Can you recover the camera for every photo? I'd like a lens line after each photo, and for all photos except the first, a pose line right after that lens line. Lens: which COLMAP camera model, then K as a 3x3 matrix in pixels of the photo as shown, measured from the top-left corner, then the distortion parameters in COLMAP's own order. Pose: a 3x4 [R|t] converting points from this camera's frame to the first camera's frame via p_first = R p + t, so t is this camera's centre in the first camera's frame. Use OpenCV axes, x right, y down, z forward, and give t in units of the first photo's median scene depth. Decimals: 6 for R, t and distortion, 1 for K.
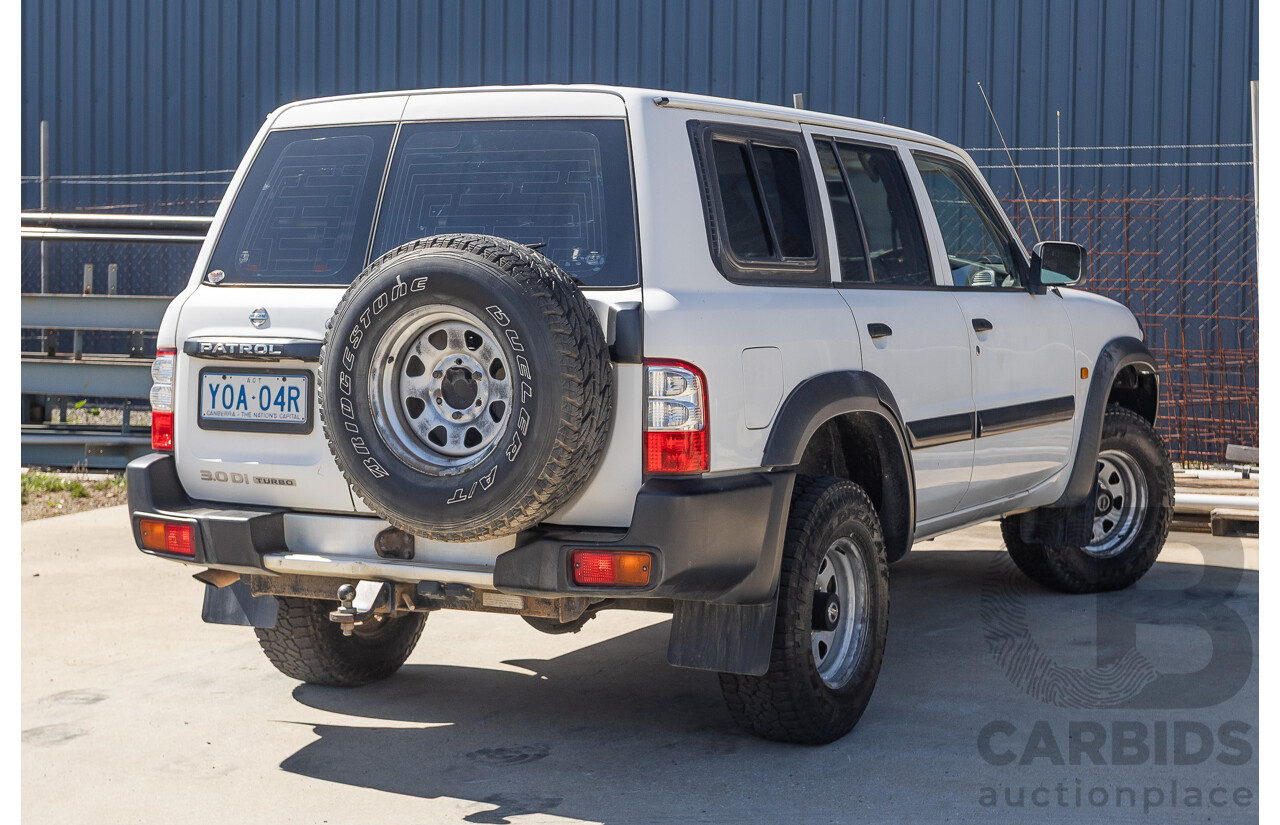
lens RADIAL K [[2231.8, 0, 614.3], [0, 2231.8, 415.0], [0, 0, 1]] dist [-0.015066, 0.113840]
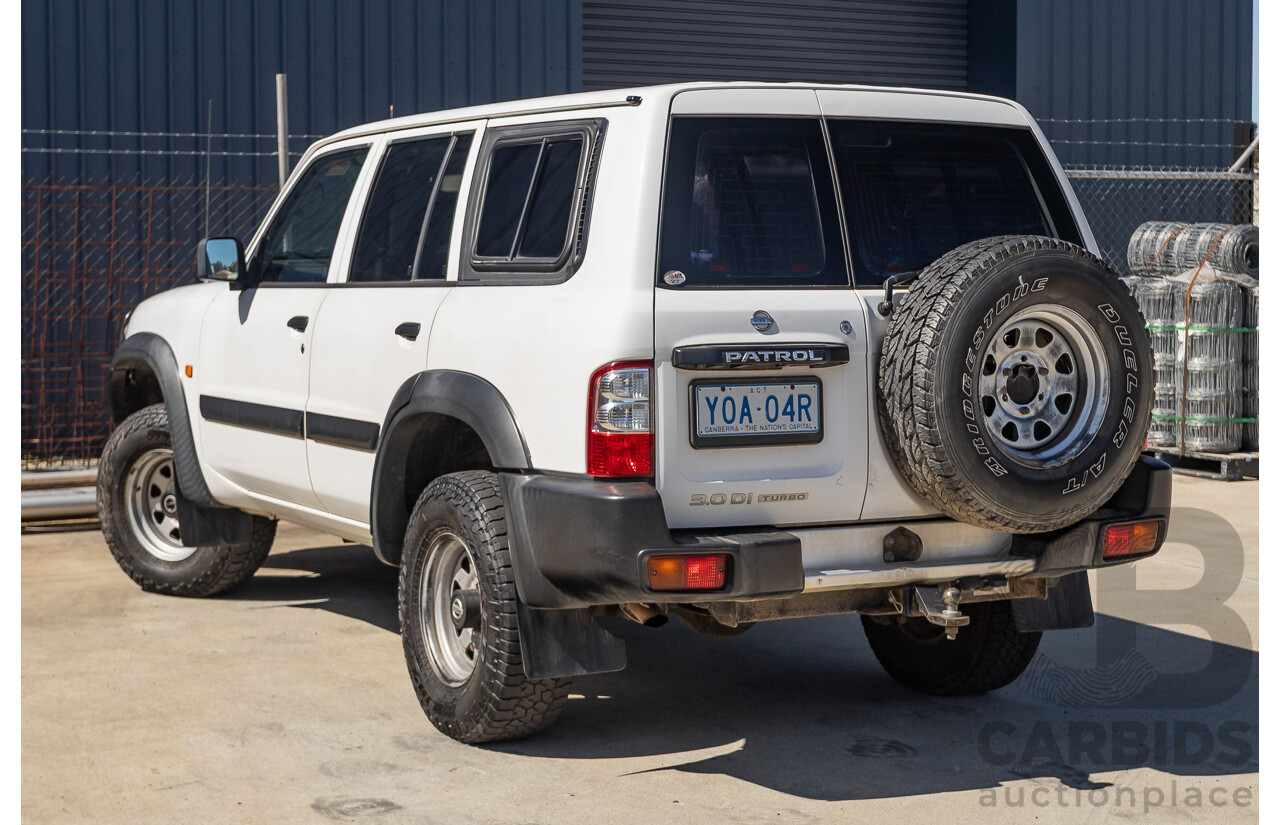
lens RADIAL K [[2347.6, 0, 640.0], [0, 2347.6, 412.5], [0, 0, 1]] dist [-0.027801, -0.116190]
pose [[0.549063, -0.056692, 0.833856, -1.006572], [0.053099, 0.998047, 0.032891, -0.041285], [-0.834093, 0.026218, 0.551001, 0.513355]]
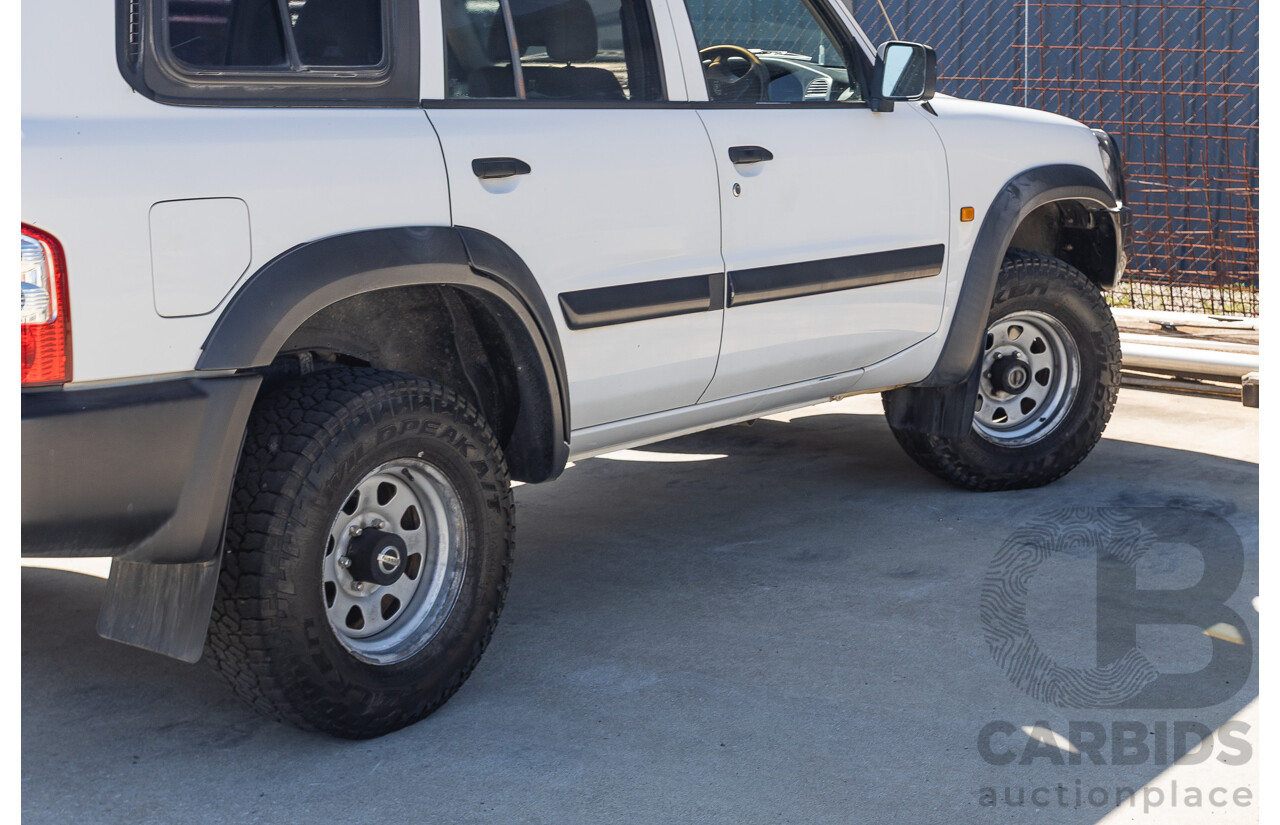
lens RADIAL K [[2136.6, 0, 640.0], [0, 2136.6, 412.5], [0, 0, 1]] dist [-0.027021, 0.009150]
pose [[0.987604, 0.039214, -0.151989, 0.295250], [-0.023086, 0.994049, 0.106458, -0.036810], [0.155259, -0.101630, 0.982632, 0.349228]]
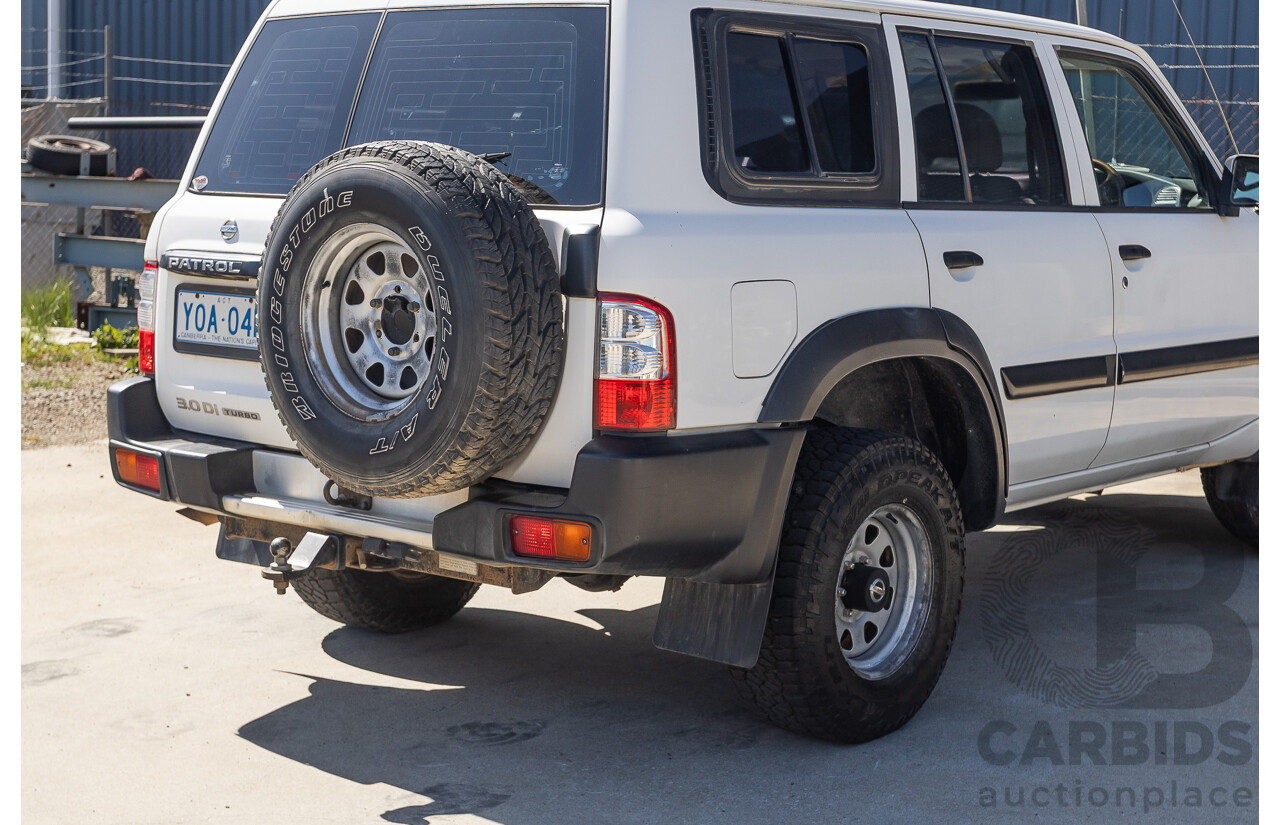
lens RADIAL K [[2136.6, 0, 640.0], [0, 2136.6, 412.5], [0, 0, 1]] dist [-0.027021, 0.009150]
pose [[0.979975, 0.039300, -0.195202, 0.173286], [-0.029012, 0.998049, 0.055290, -0.023126], [0.196994, -0.048520, 0.979203, 0.193434]]
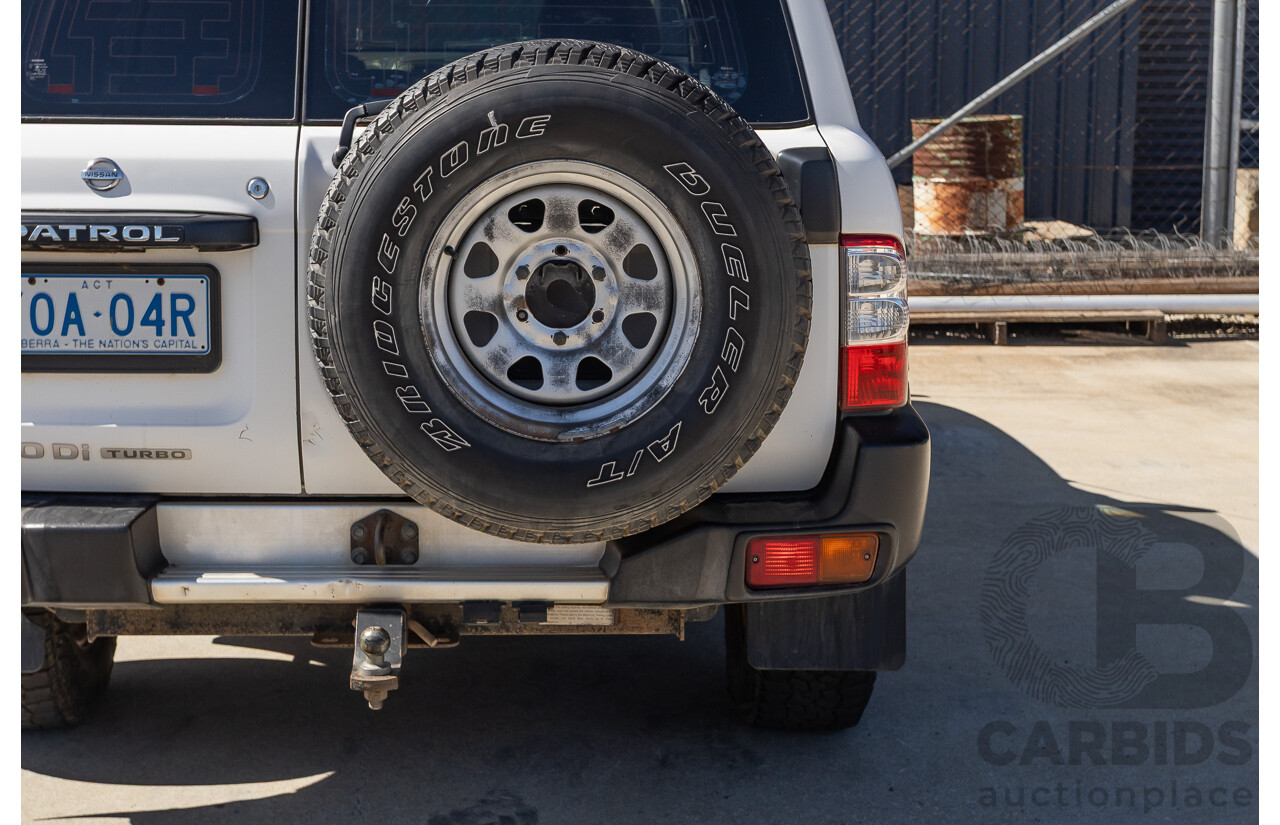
lens RADIAL K [[2167.6, 0, 640.0], [0, 2167.6, 412.5], [0, 0, 1]] dist [-0.059879, 0.163299]
pose [[0.858355, -0.084316, 0.506081, -0.331725], [0.024144, 0.991949, 0.124314, -0.049672], [-0.512488, -0.094486, 0.853480, 0.447250]]
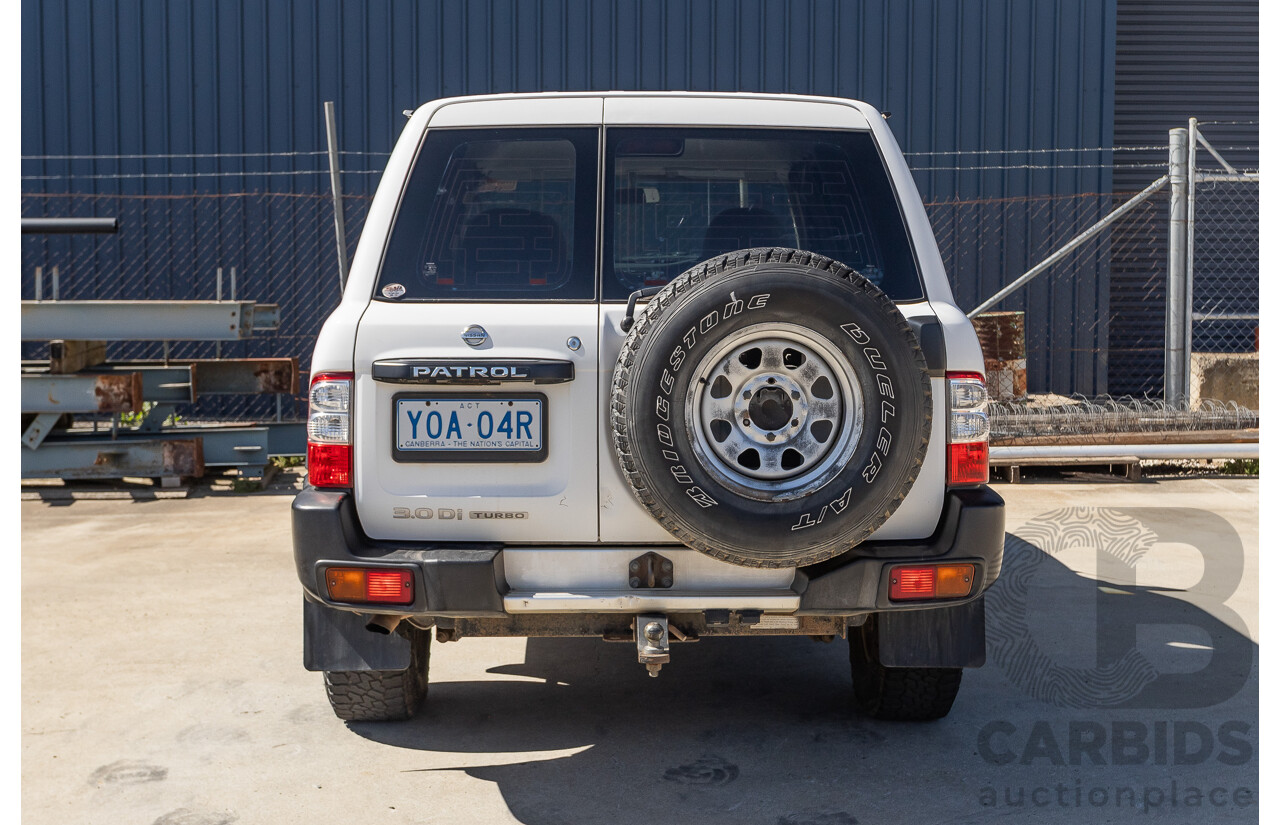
lens RADIAL K [[1836.9, 0, 654.7], [0, 1836.9, 418.8], [0, 0, 1]] dist [-0.040638, 0.019419]
pose [[0.864717, -0.046633, 0.500089, -0.475233], [0.031536, 0.998757, 0.038604, -0.037069], [-0.501268, -0.017610, 0.865113, 0.319616]]
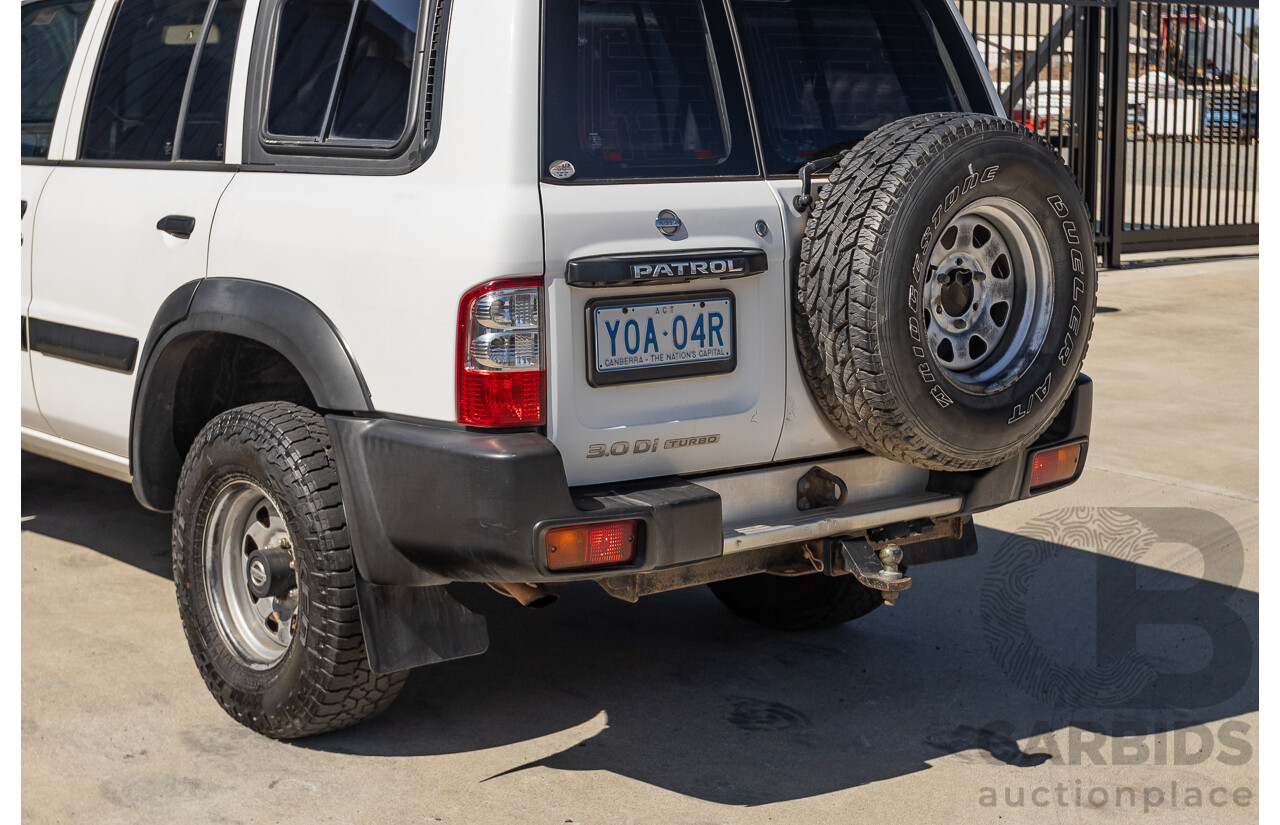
lens RADIAL K [[2136.6, 0, 640.0], [0, 2136.6, 412.5], [0, 0, 1]] dist [-0.027021, 0.009150]
pose [[0.374949, -0.139332, 0.916515, -0.822942], [0.055285, 0.990242, 0.127923, -0.073424], [-0.925395, 0.002705, 0.378993, 0.749117]]
